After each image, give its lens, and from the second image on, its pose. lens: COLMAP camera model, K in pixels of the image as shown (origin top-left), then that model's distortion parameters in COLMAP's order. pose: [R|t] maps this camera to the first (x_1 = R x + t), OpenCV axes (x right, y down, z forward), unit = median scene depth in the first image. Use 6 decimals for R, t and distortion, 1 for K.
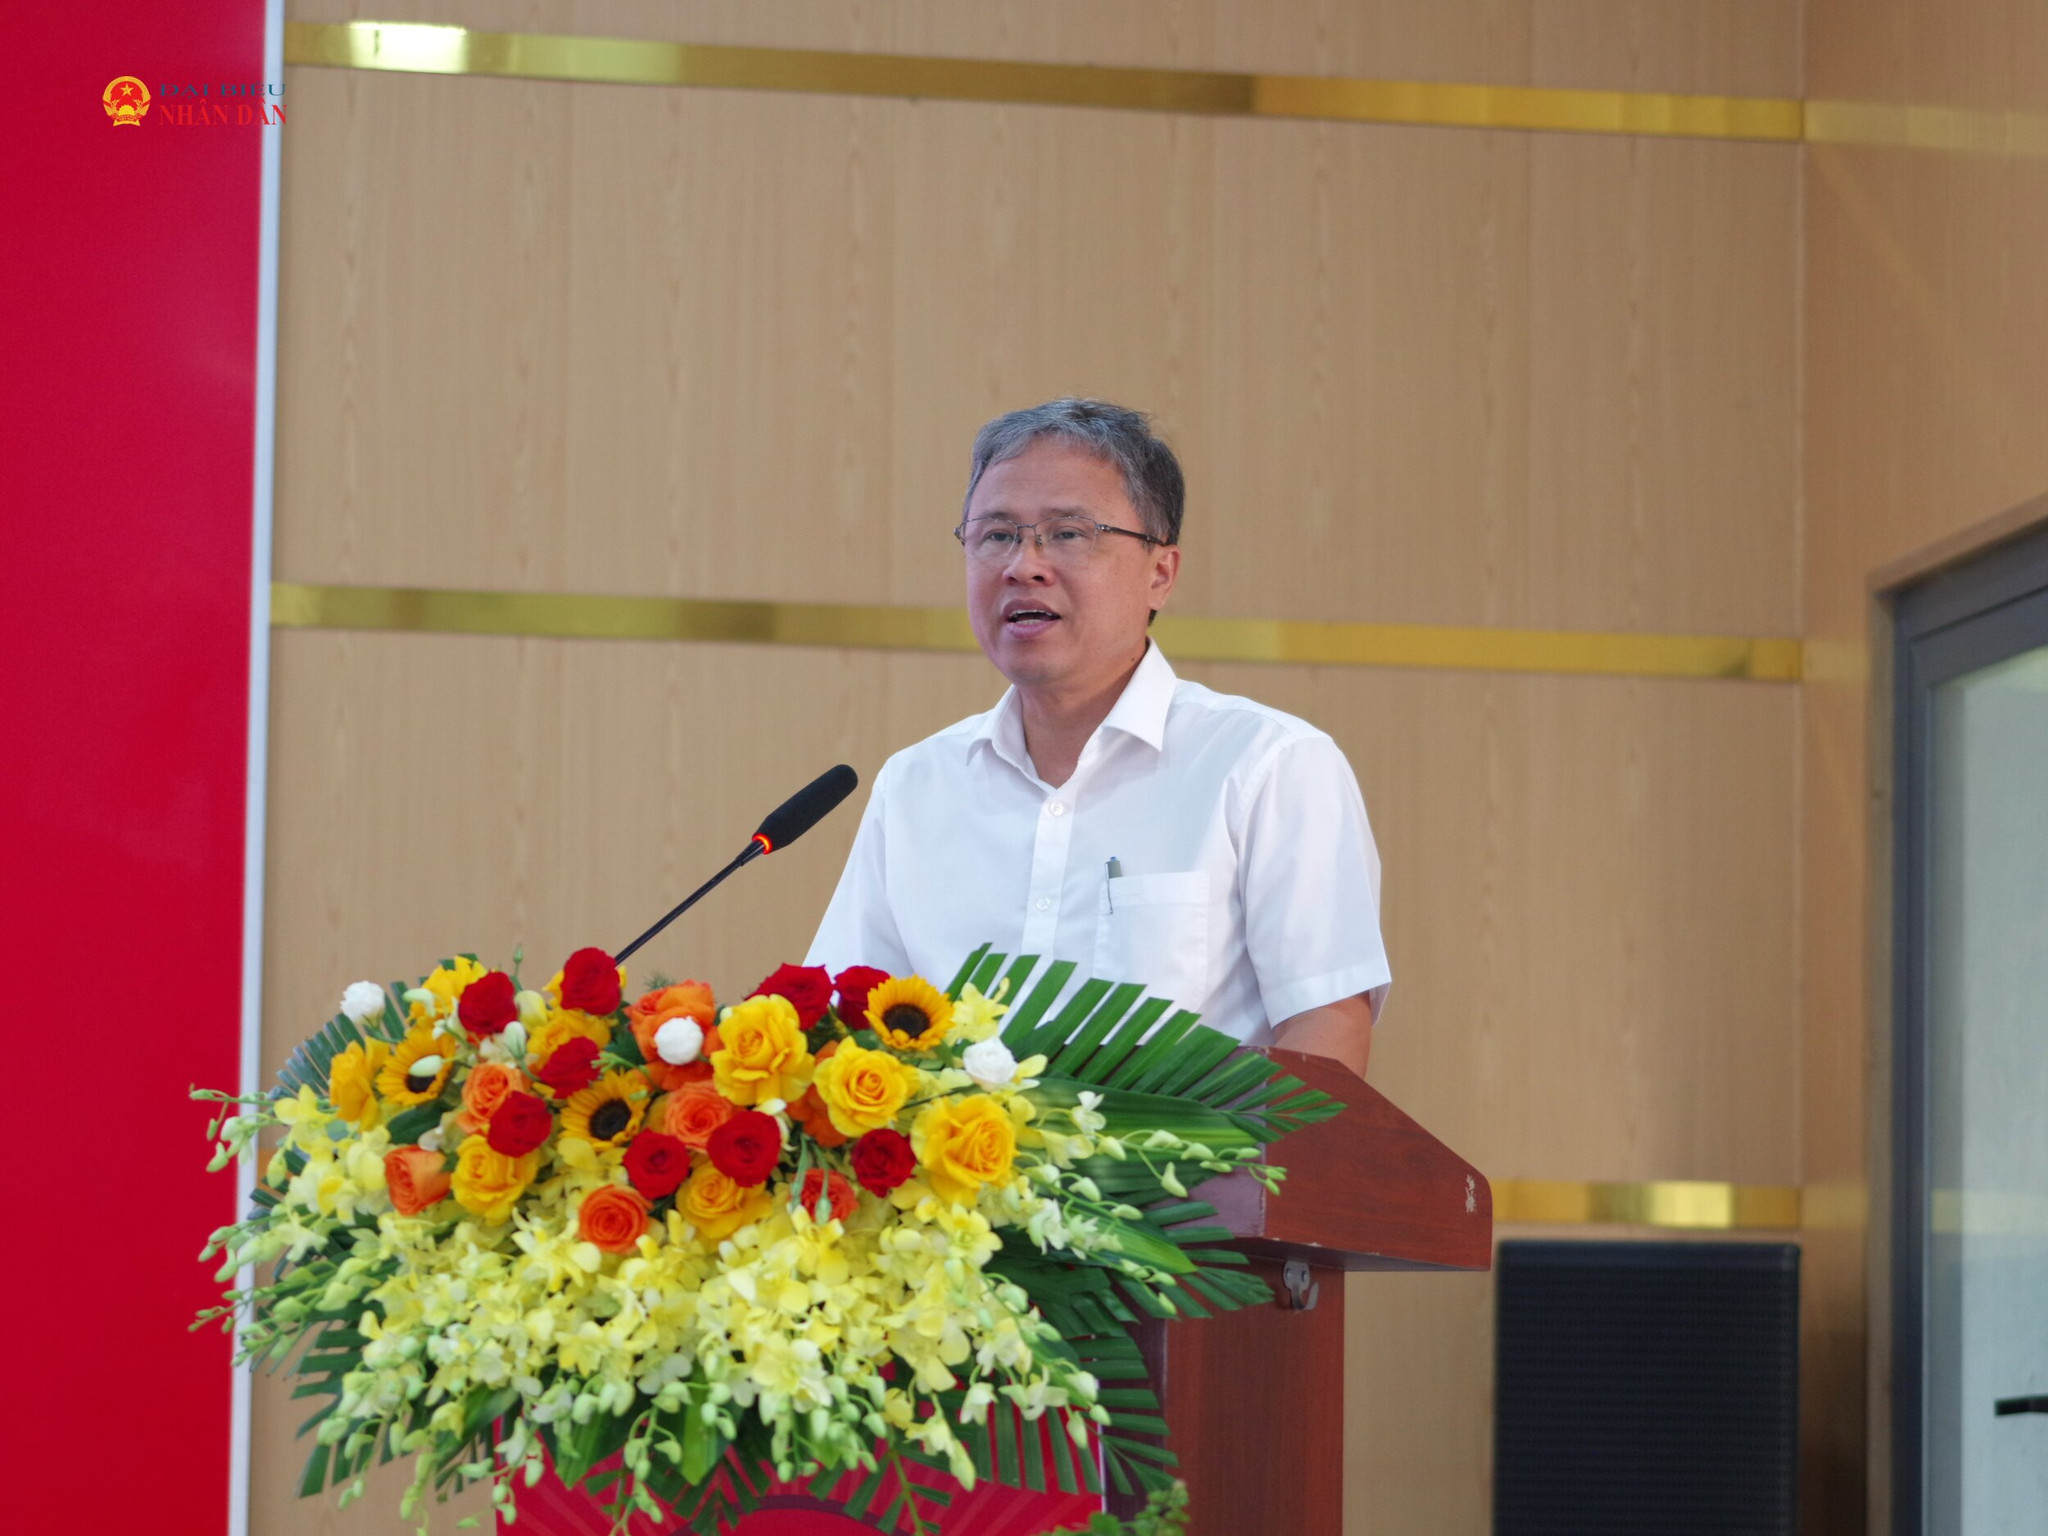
lens RADIAL K [[7986.4, 0, 1024.0], [0, 7986.4, 768.0], [0, 0, 1]] dist [0.021986, 2.309557]
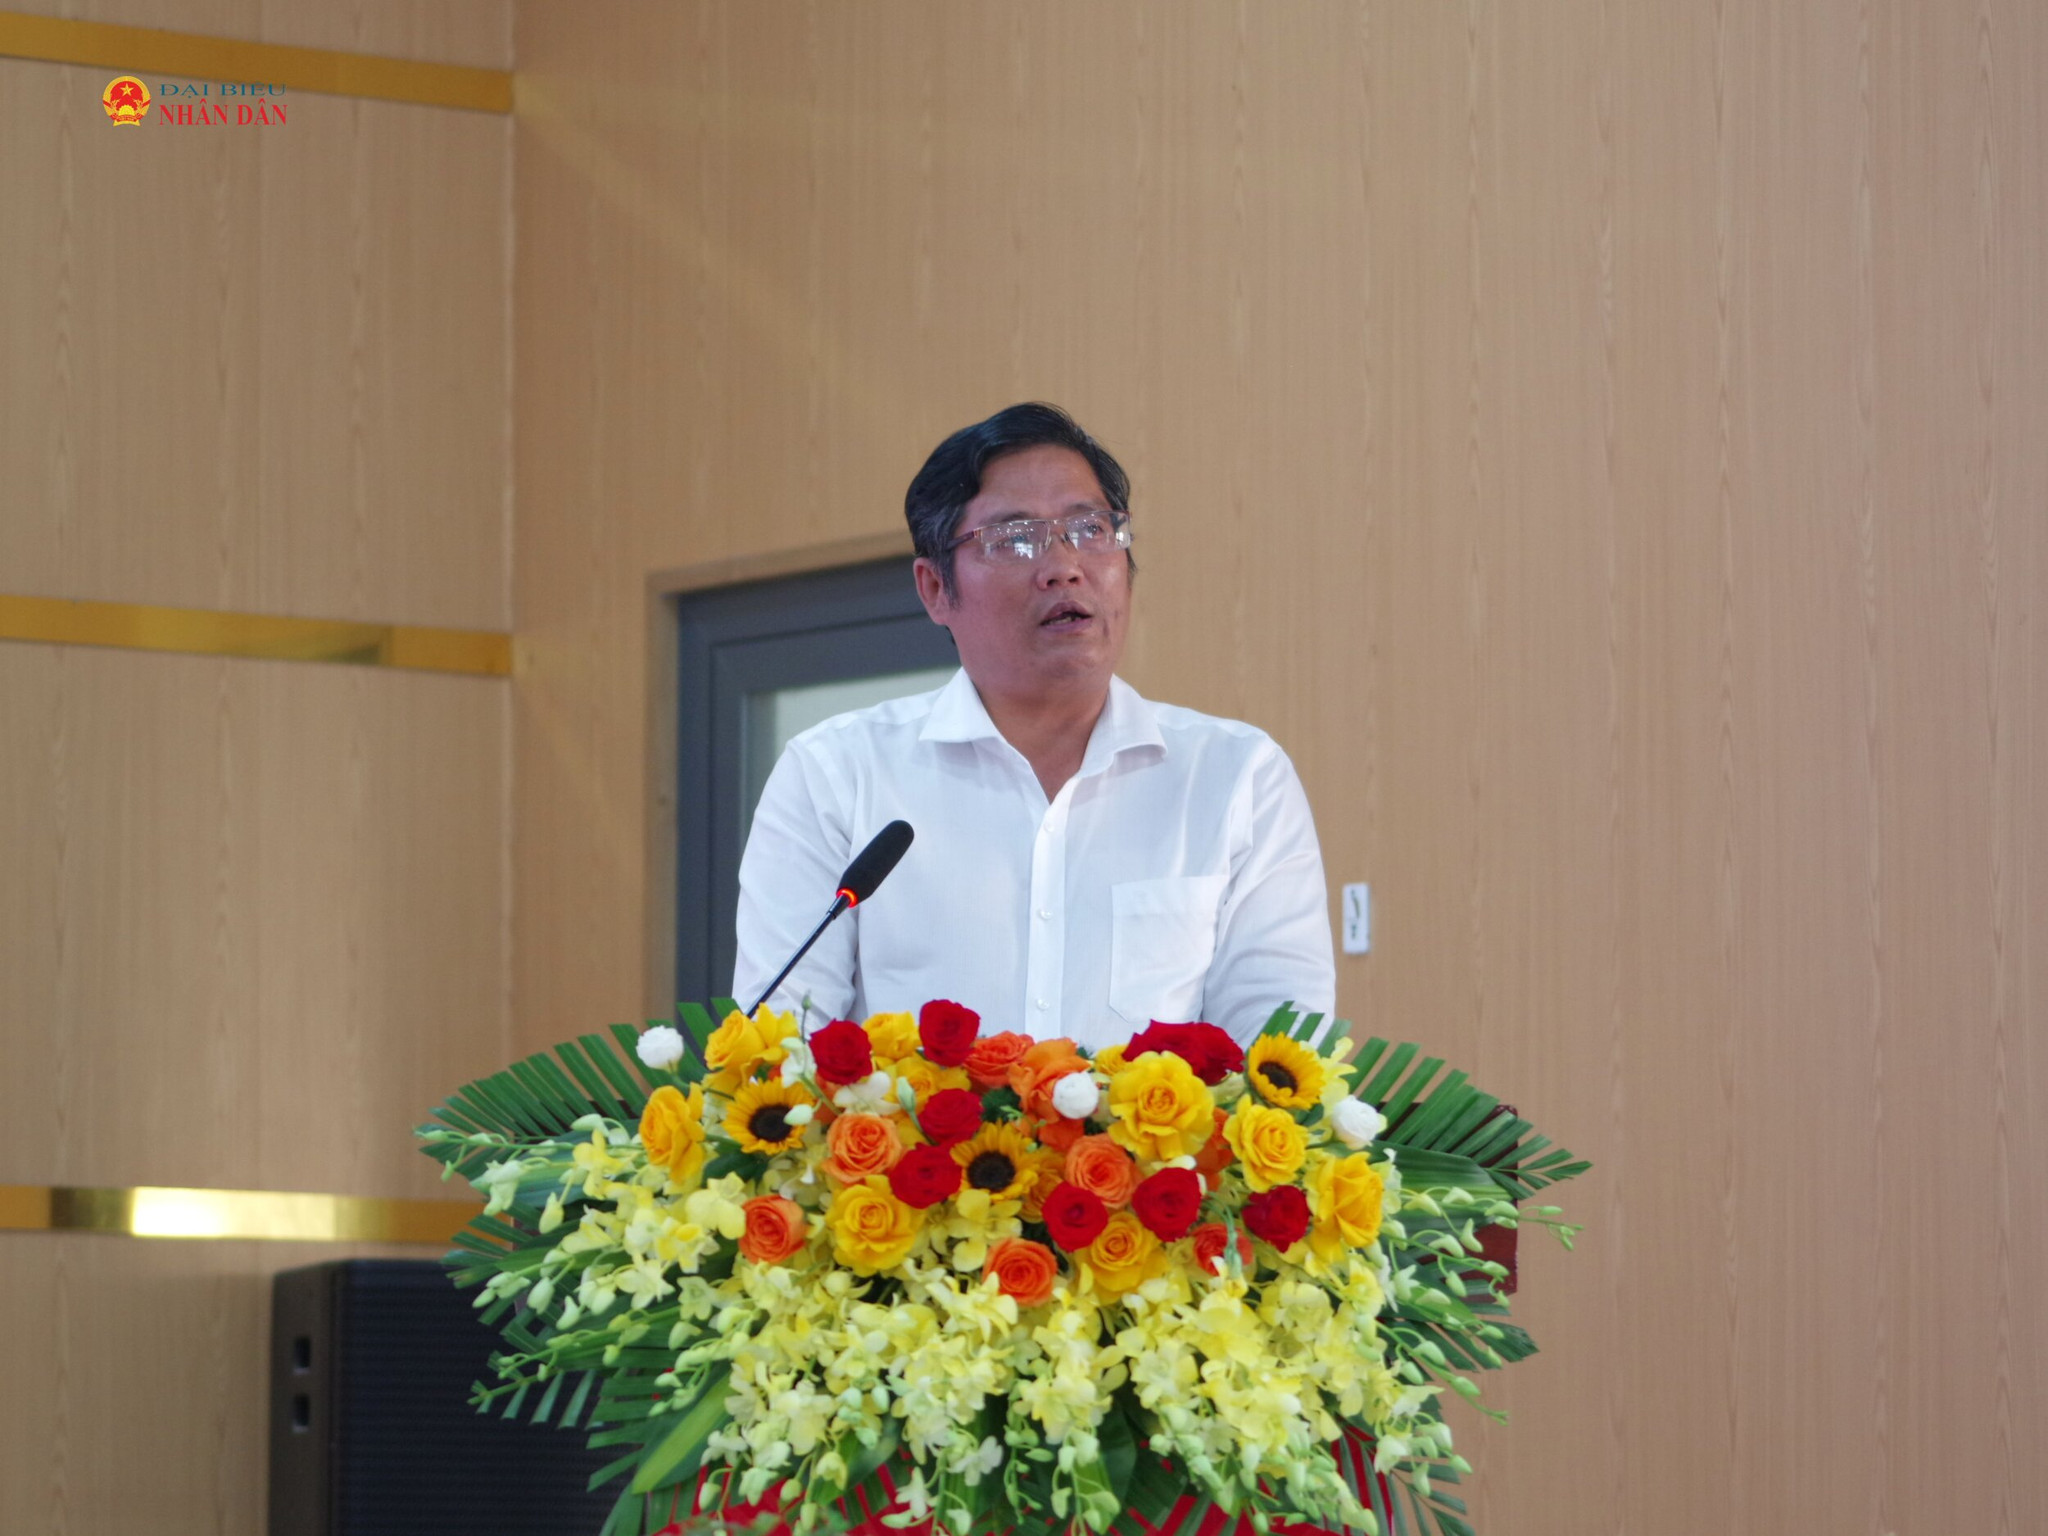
lens RADIAL K [[9226.7, 0, 1024.0], [0, 9226.7, 768.0], [0, 0, 1]] dist [0.085004, 0.126828]
pose [[0.903010, 0.029052, 0.428637, -0.549240], [-0.034454, 0.999395, 0.004848, -0.012702], [-0.428236, -0.019146, 0.903464, -0.053194]]
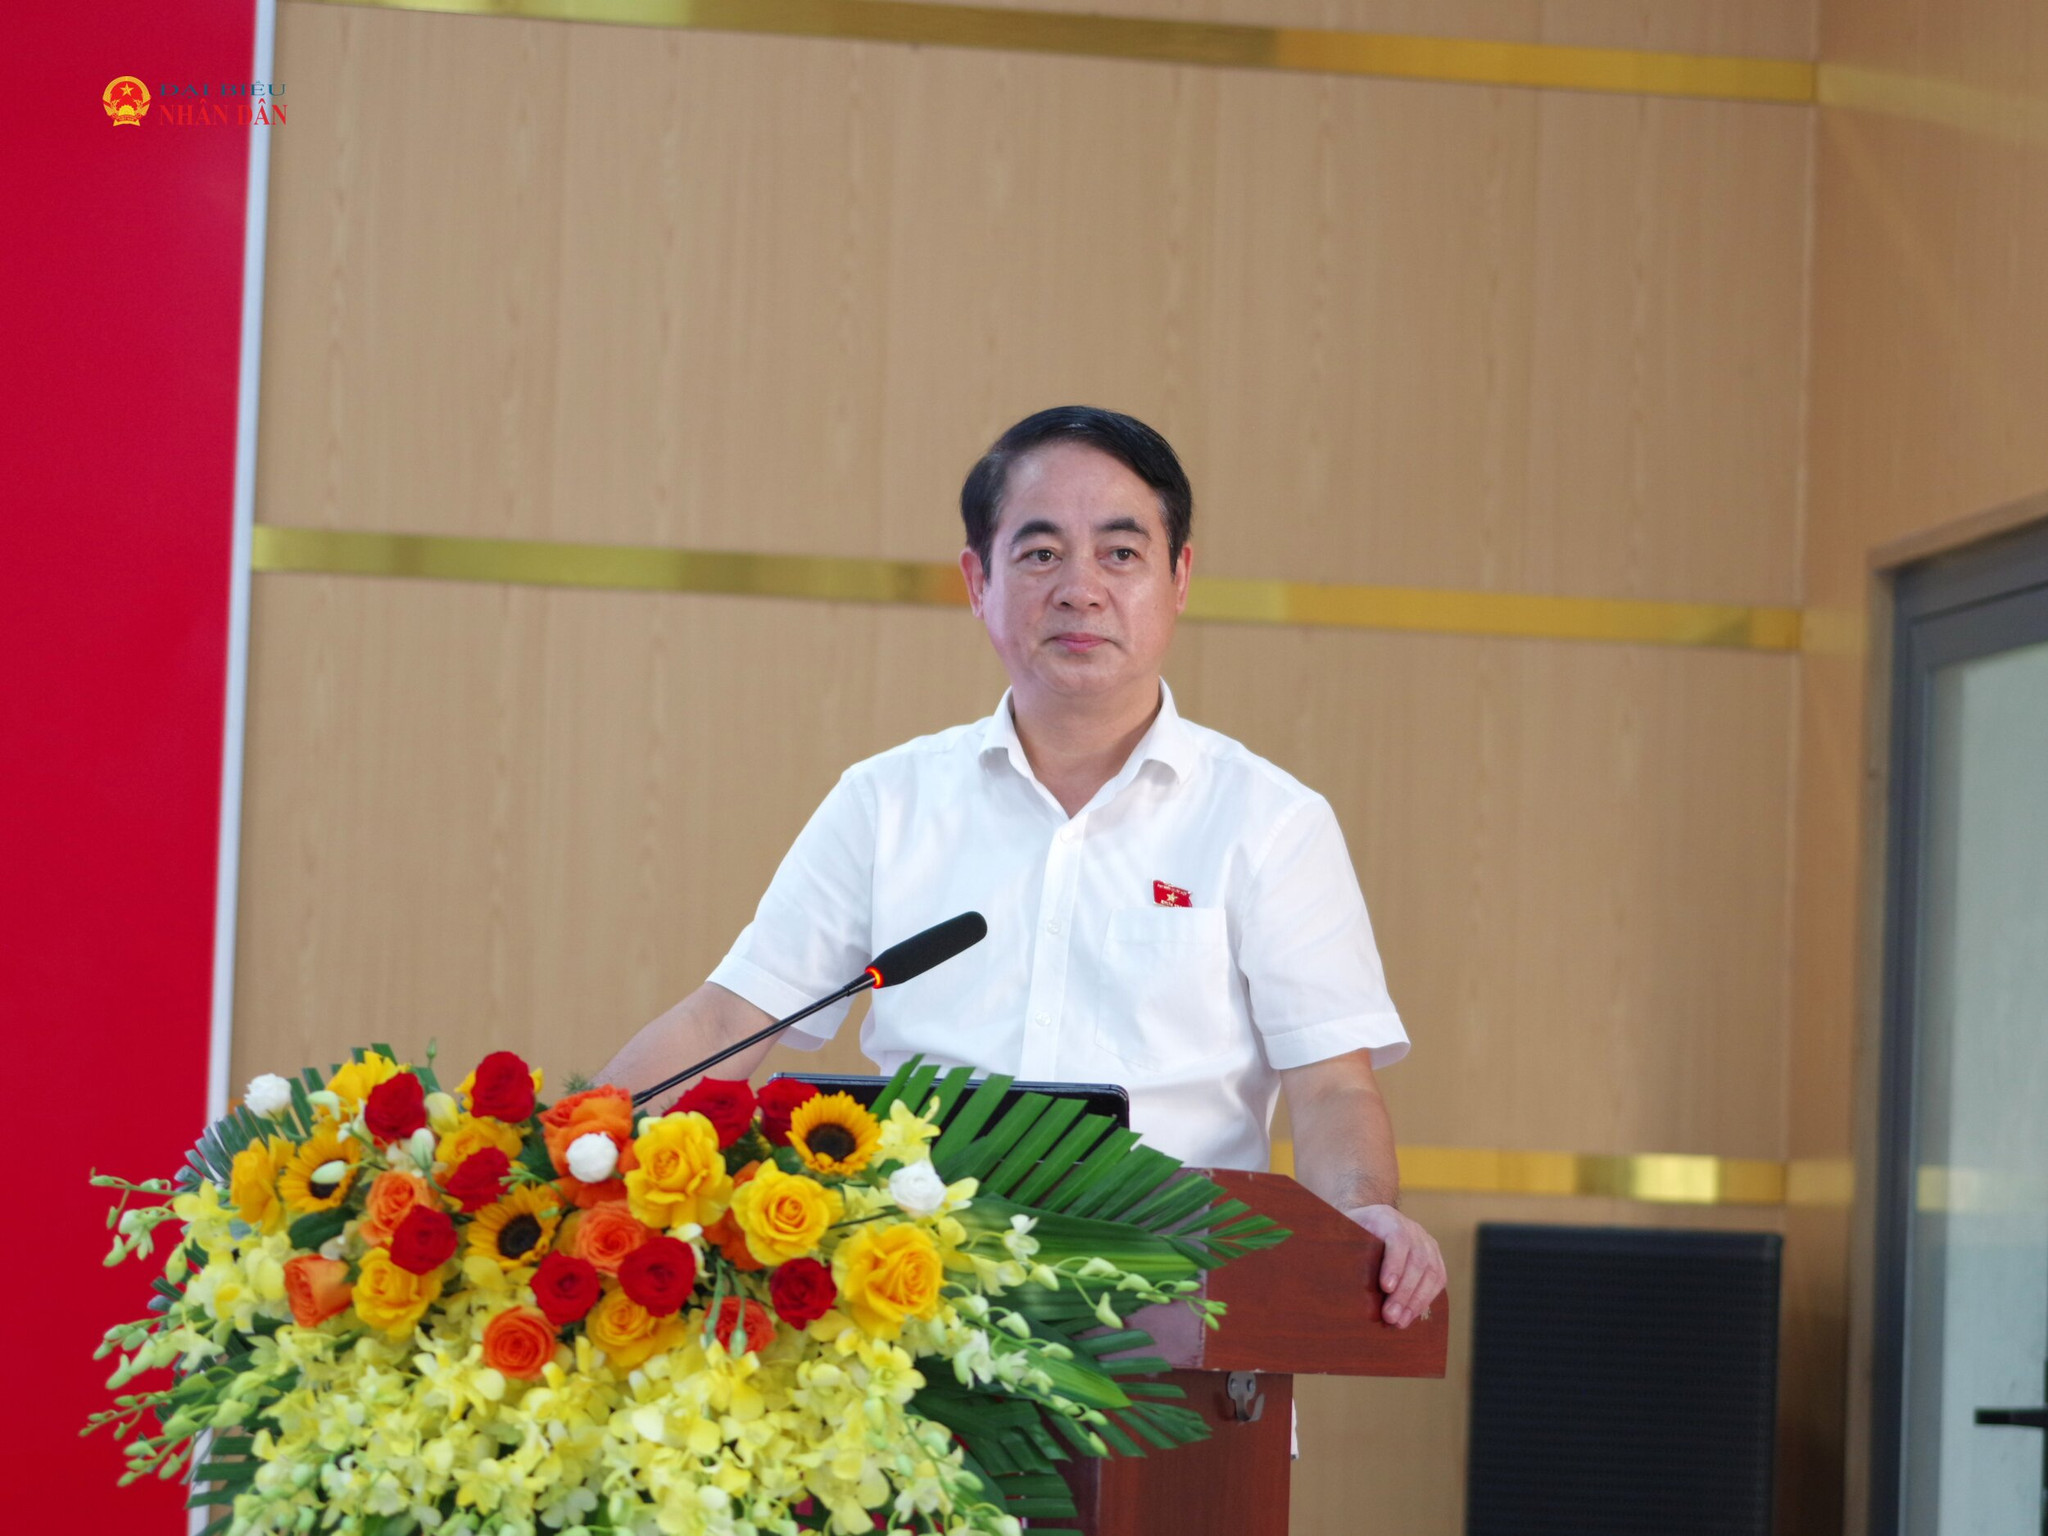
lens RADIAL K [[7611.4, 0, 1024.0], [0, 7611.4, 768.0], [0, 0, 1]] dist [0.127380, -1.254997]
pose [[0.999742, 0.021673, -0.006824, 0.013457], [-0.021438, 0.999232, 0.032794, -0.043012], [0.007529, -0.032639, 0.999439, 0.092748]]
